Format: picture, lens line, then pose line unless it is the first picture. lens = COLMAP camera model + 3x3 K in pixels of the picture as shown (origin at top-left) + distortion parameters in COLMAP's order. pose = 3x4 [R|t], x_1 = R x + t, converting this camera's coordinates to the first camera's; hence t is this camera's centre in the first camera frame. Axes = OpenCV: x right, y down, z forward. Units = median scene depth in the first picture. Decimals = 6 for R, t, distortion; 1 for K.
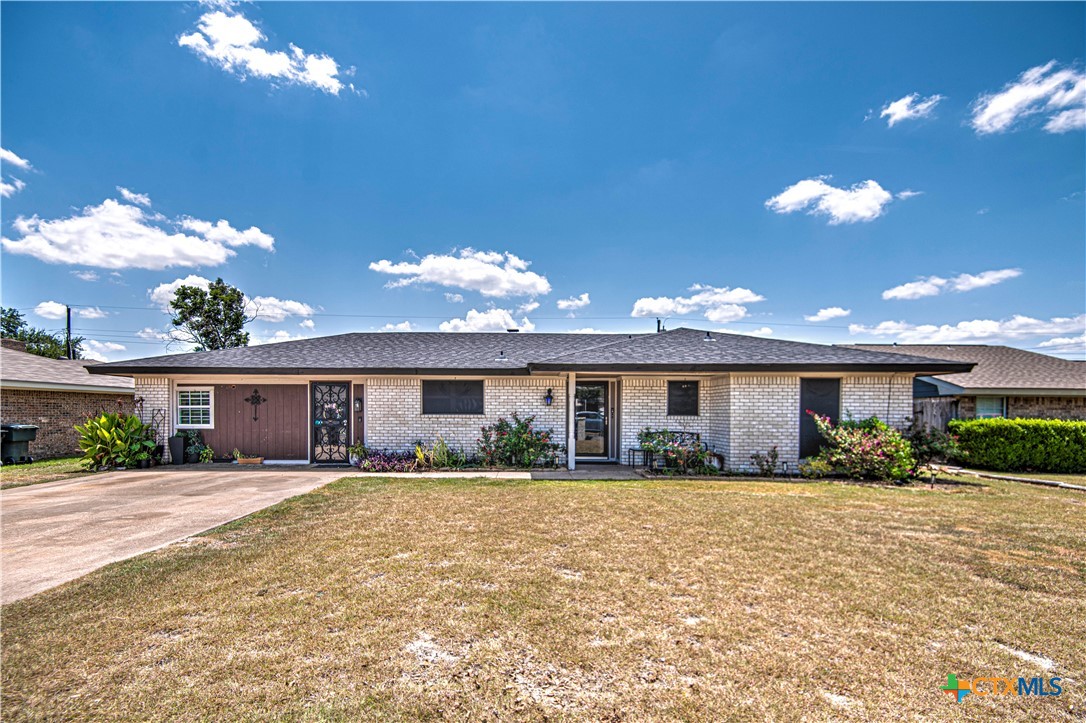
lens RADIAL K [[499.9, 0, 500.8], [0, 499.9, 405.6], [0, 0, 1]] dist [0.023913, -0.009240]
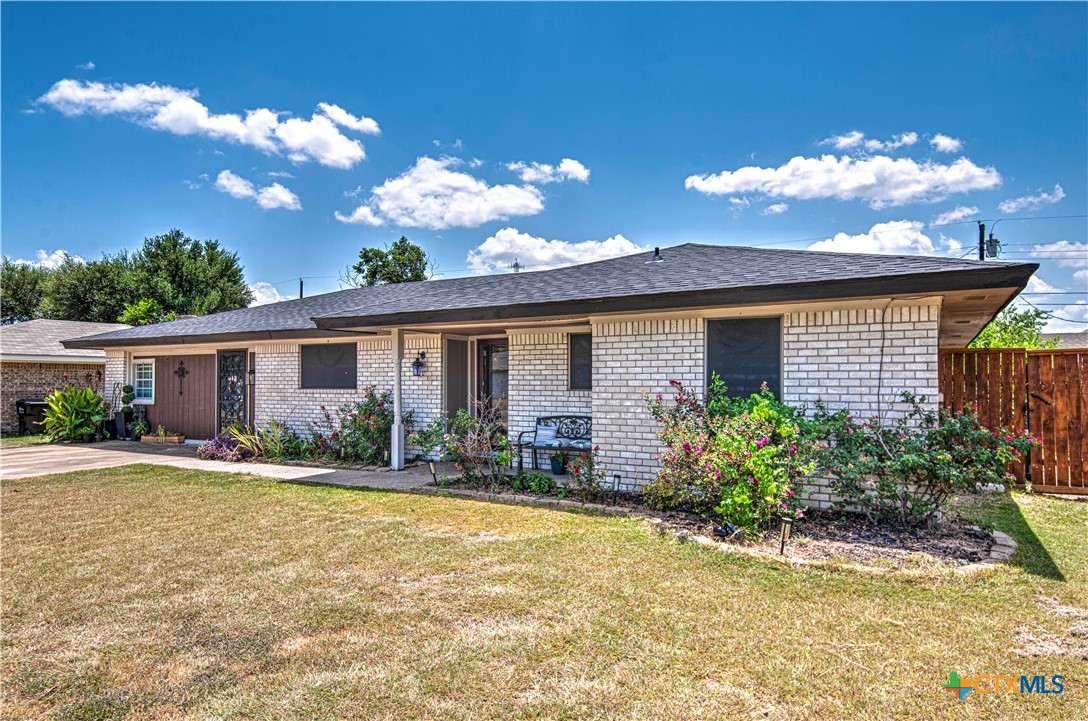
lens RADIAL K [[659.1, 0, 549.2], [0, 659.1, 356.5], [0, 0, 1]] dist [0.026132, 0.000965]
pose [[0.874957, -0.023619, -0.483625, 0.695361], [0.012715, 0.999586, -0.025814, -0.000884], [0.484034, 0.016437, 0.874895, 0.274601]]
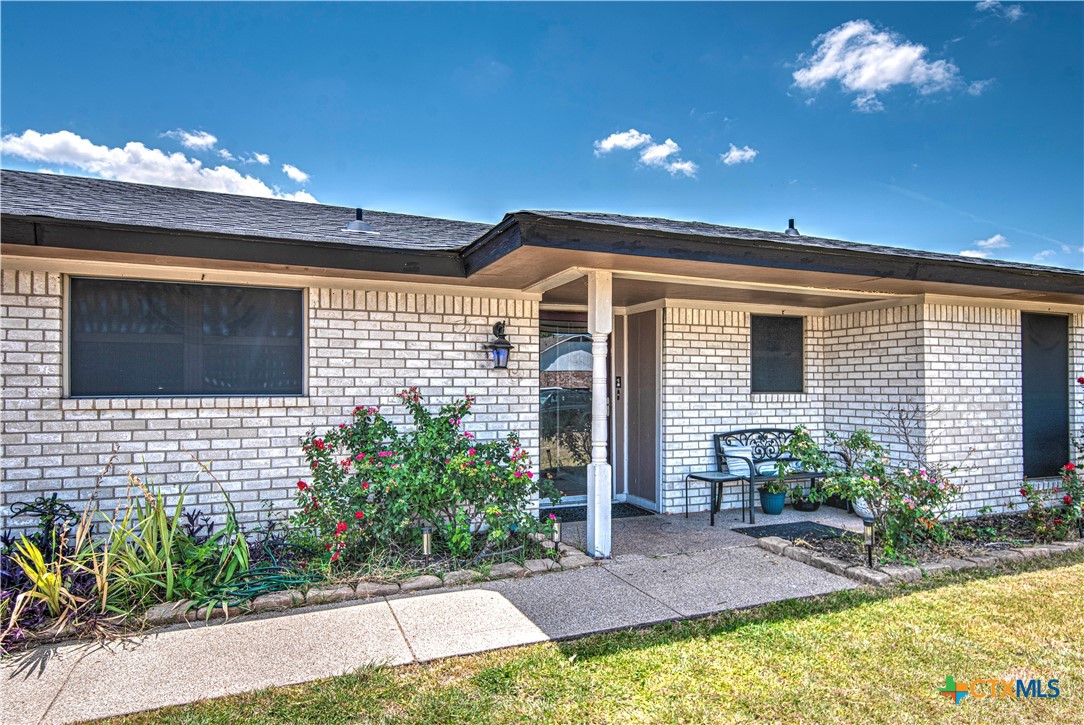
lens RADIAL K [[654.1, 0, 544.5], [0, 654.1, 368.0], [0, 0, 1]] dist [0.023768, -0.002161]
pose [[0.906236, 0.006993, 0.422714, -0.072008], [0.000185, 0.999857, -0.016938, 0.007367], [-0.422772, 0.015428, 0.906105, 0.550597]]
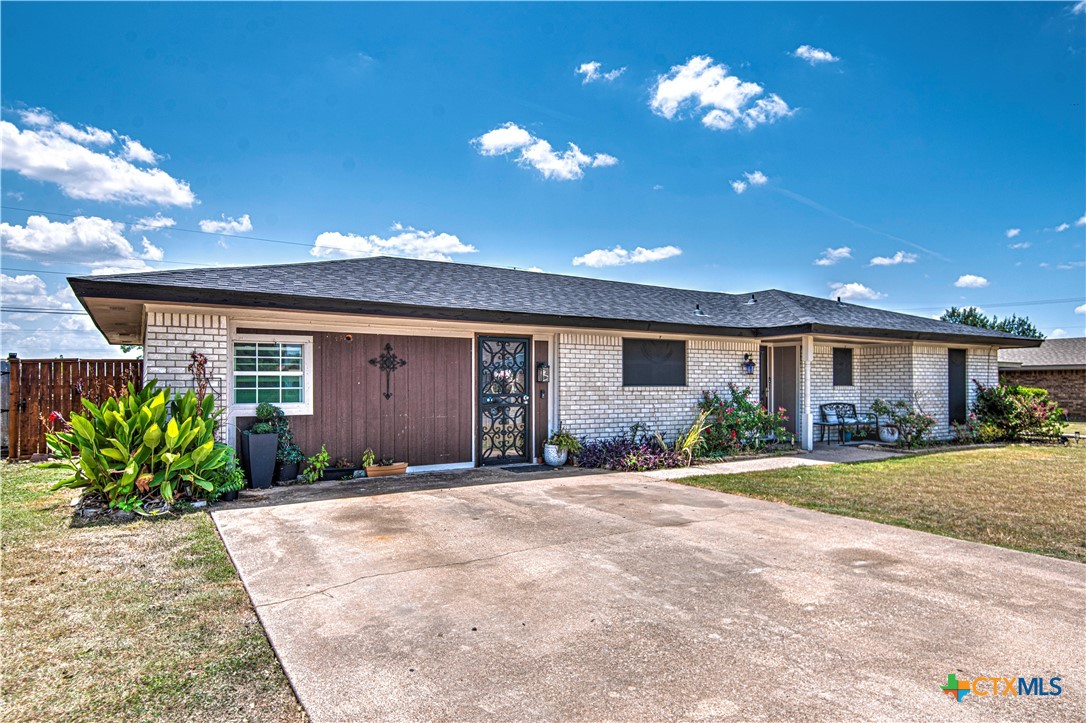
lens RADIAL K [[657.8, 0, 526.1], [0, 657.8, 367.7], [0, 0, 1]] dist [0.026132, 0.000965]
pose [[0.836375, 0.009083, 0.548083, -0.785166], [-0.004020, 0.999937, -0.010437, 0.001931], [-0.548144, 0.006526, 0.836359, 0.294915]]
